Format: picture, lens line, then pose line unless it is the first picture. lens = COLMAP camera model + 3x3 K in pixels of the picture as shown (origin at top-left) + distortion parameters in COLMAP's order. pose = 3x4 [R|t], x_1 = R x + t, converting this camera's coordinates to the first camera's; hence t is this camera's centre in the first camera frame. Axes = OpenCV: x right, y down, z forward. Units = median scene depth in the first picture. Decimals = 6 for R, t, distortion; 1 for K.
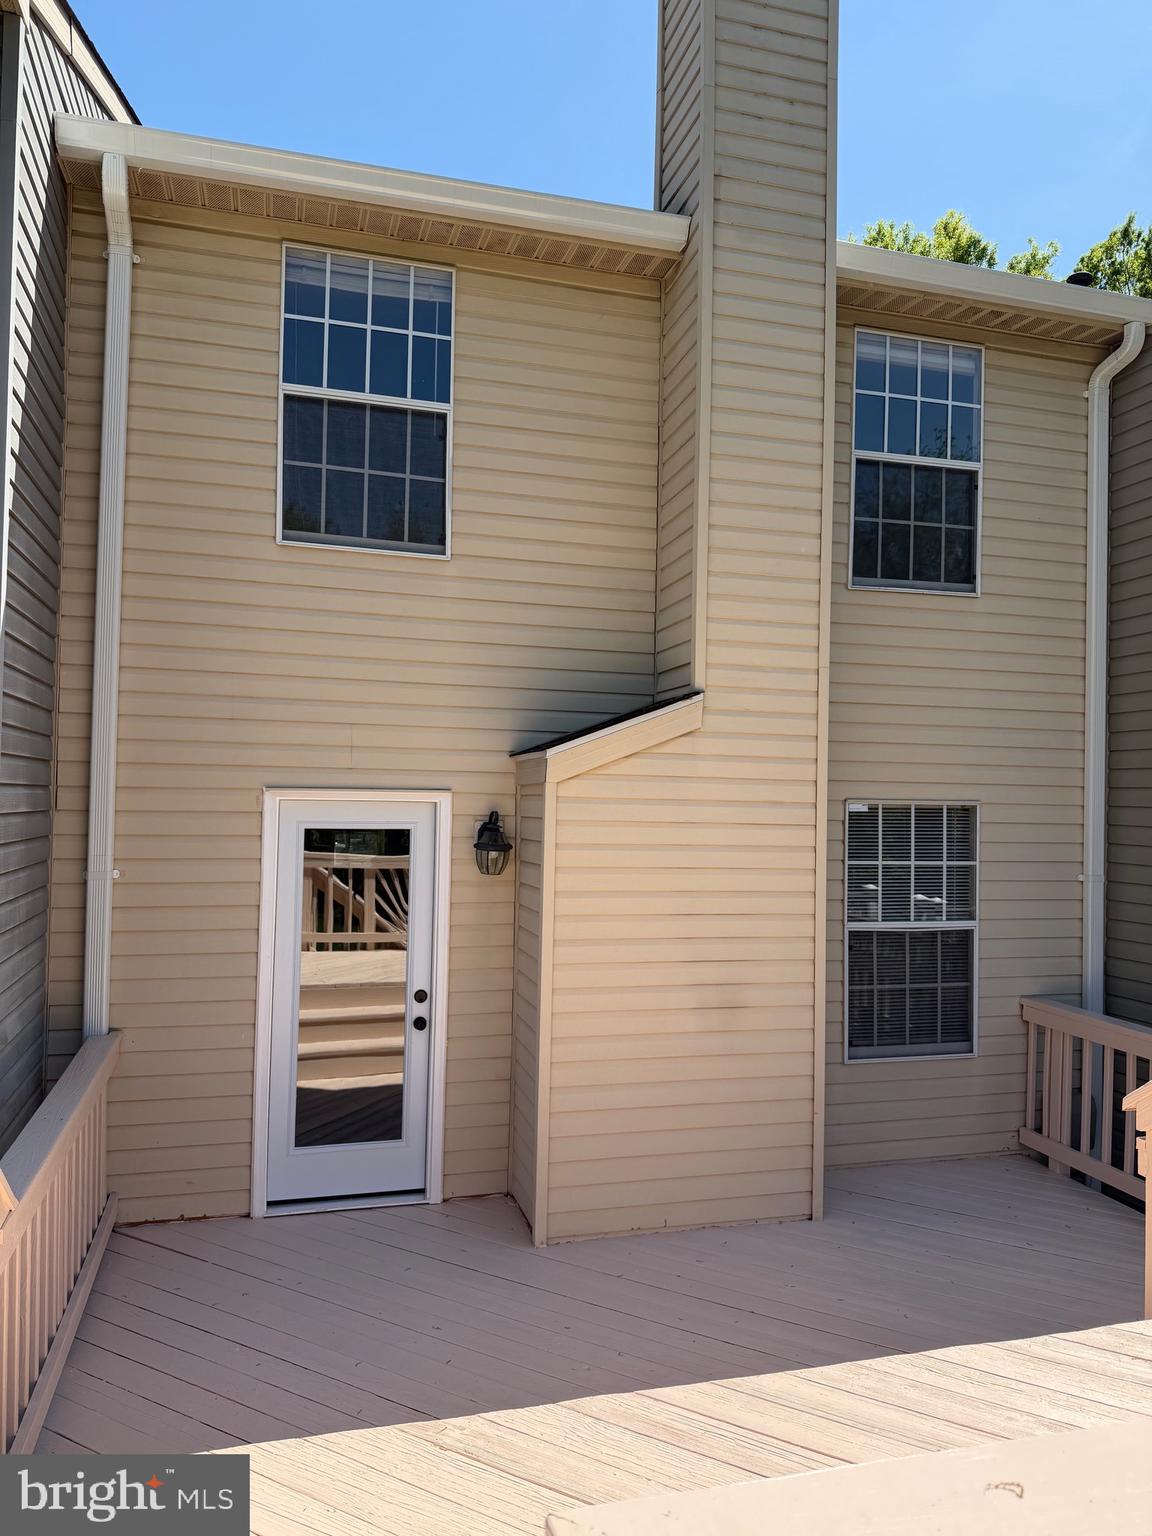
lens RADIAL K [[1071.9, 0, 566.4], [0, 1071.9, 768.9], [0, 0, 1]] dist [0.042043, -0.050371]
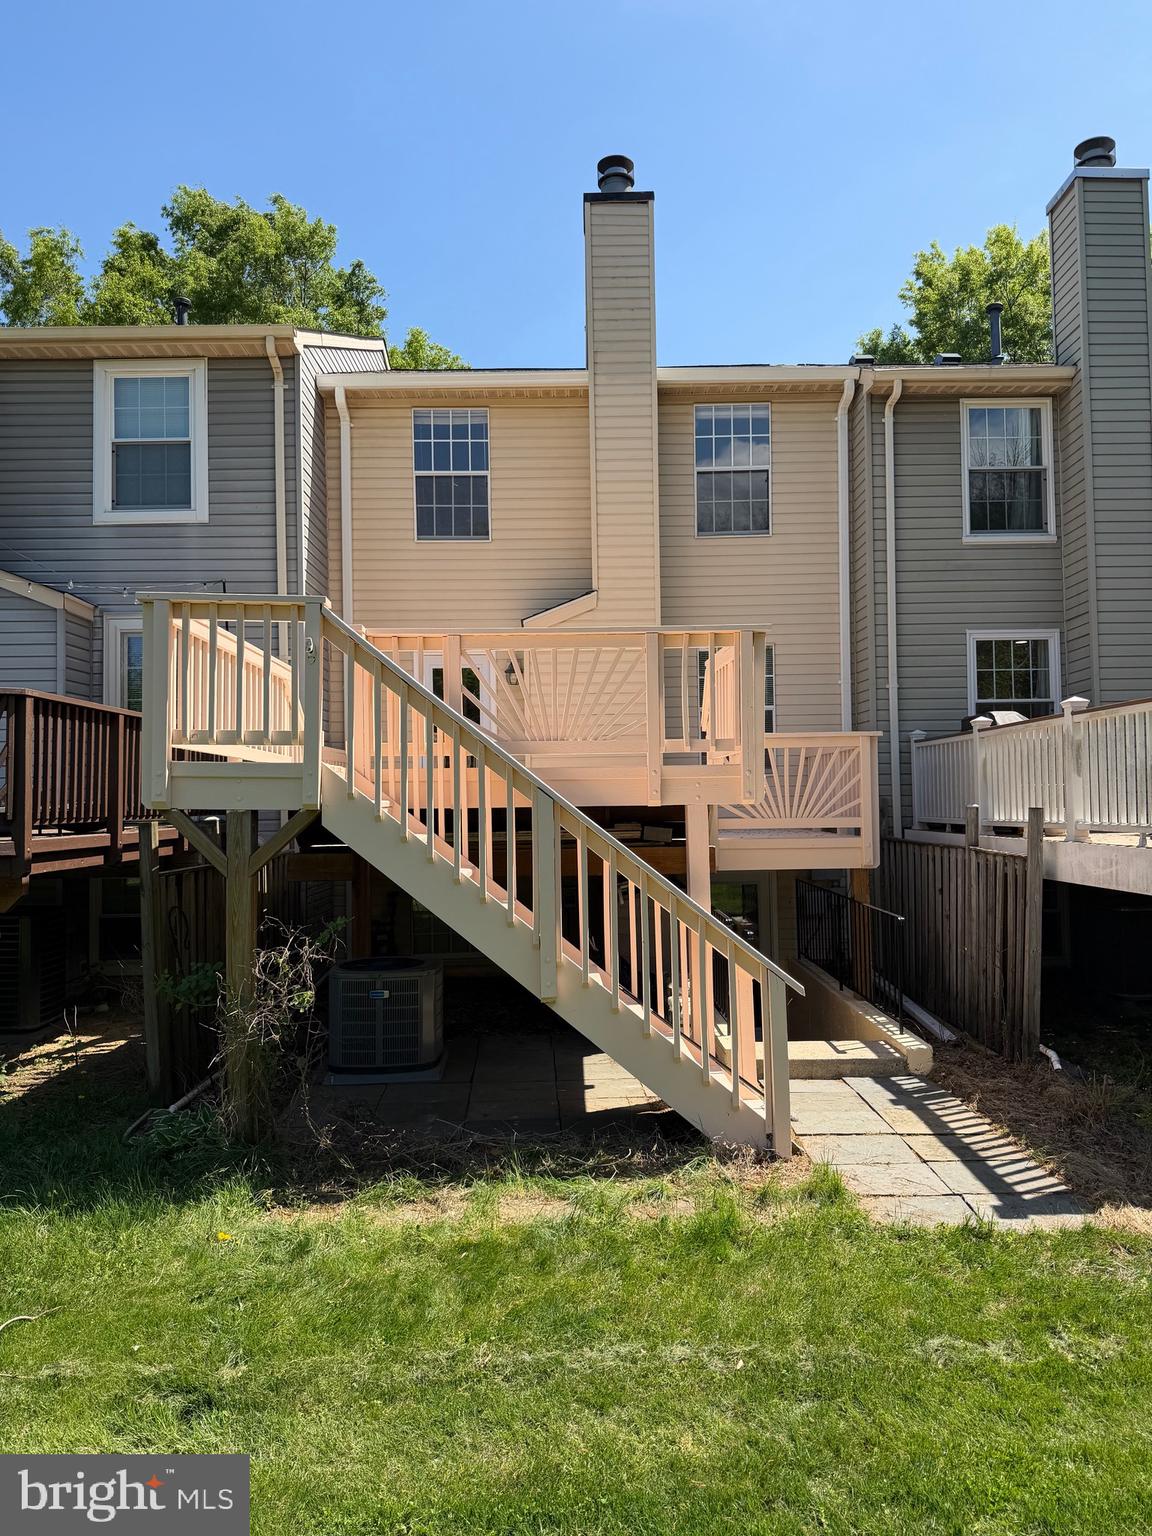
lens RADIAL K [[1071.9, 0, 580.9], [0, 1071.9, 763.2], [0, 0, 1]] dist [0.042043, -0.050371]
pose [[0.966966, -0.046784, -0.250576, 0.594180], [0.047389, 0.998870, -0.003624, 0.270262], [0.250462, -0.008370, 0.968090, -1.067784]]
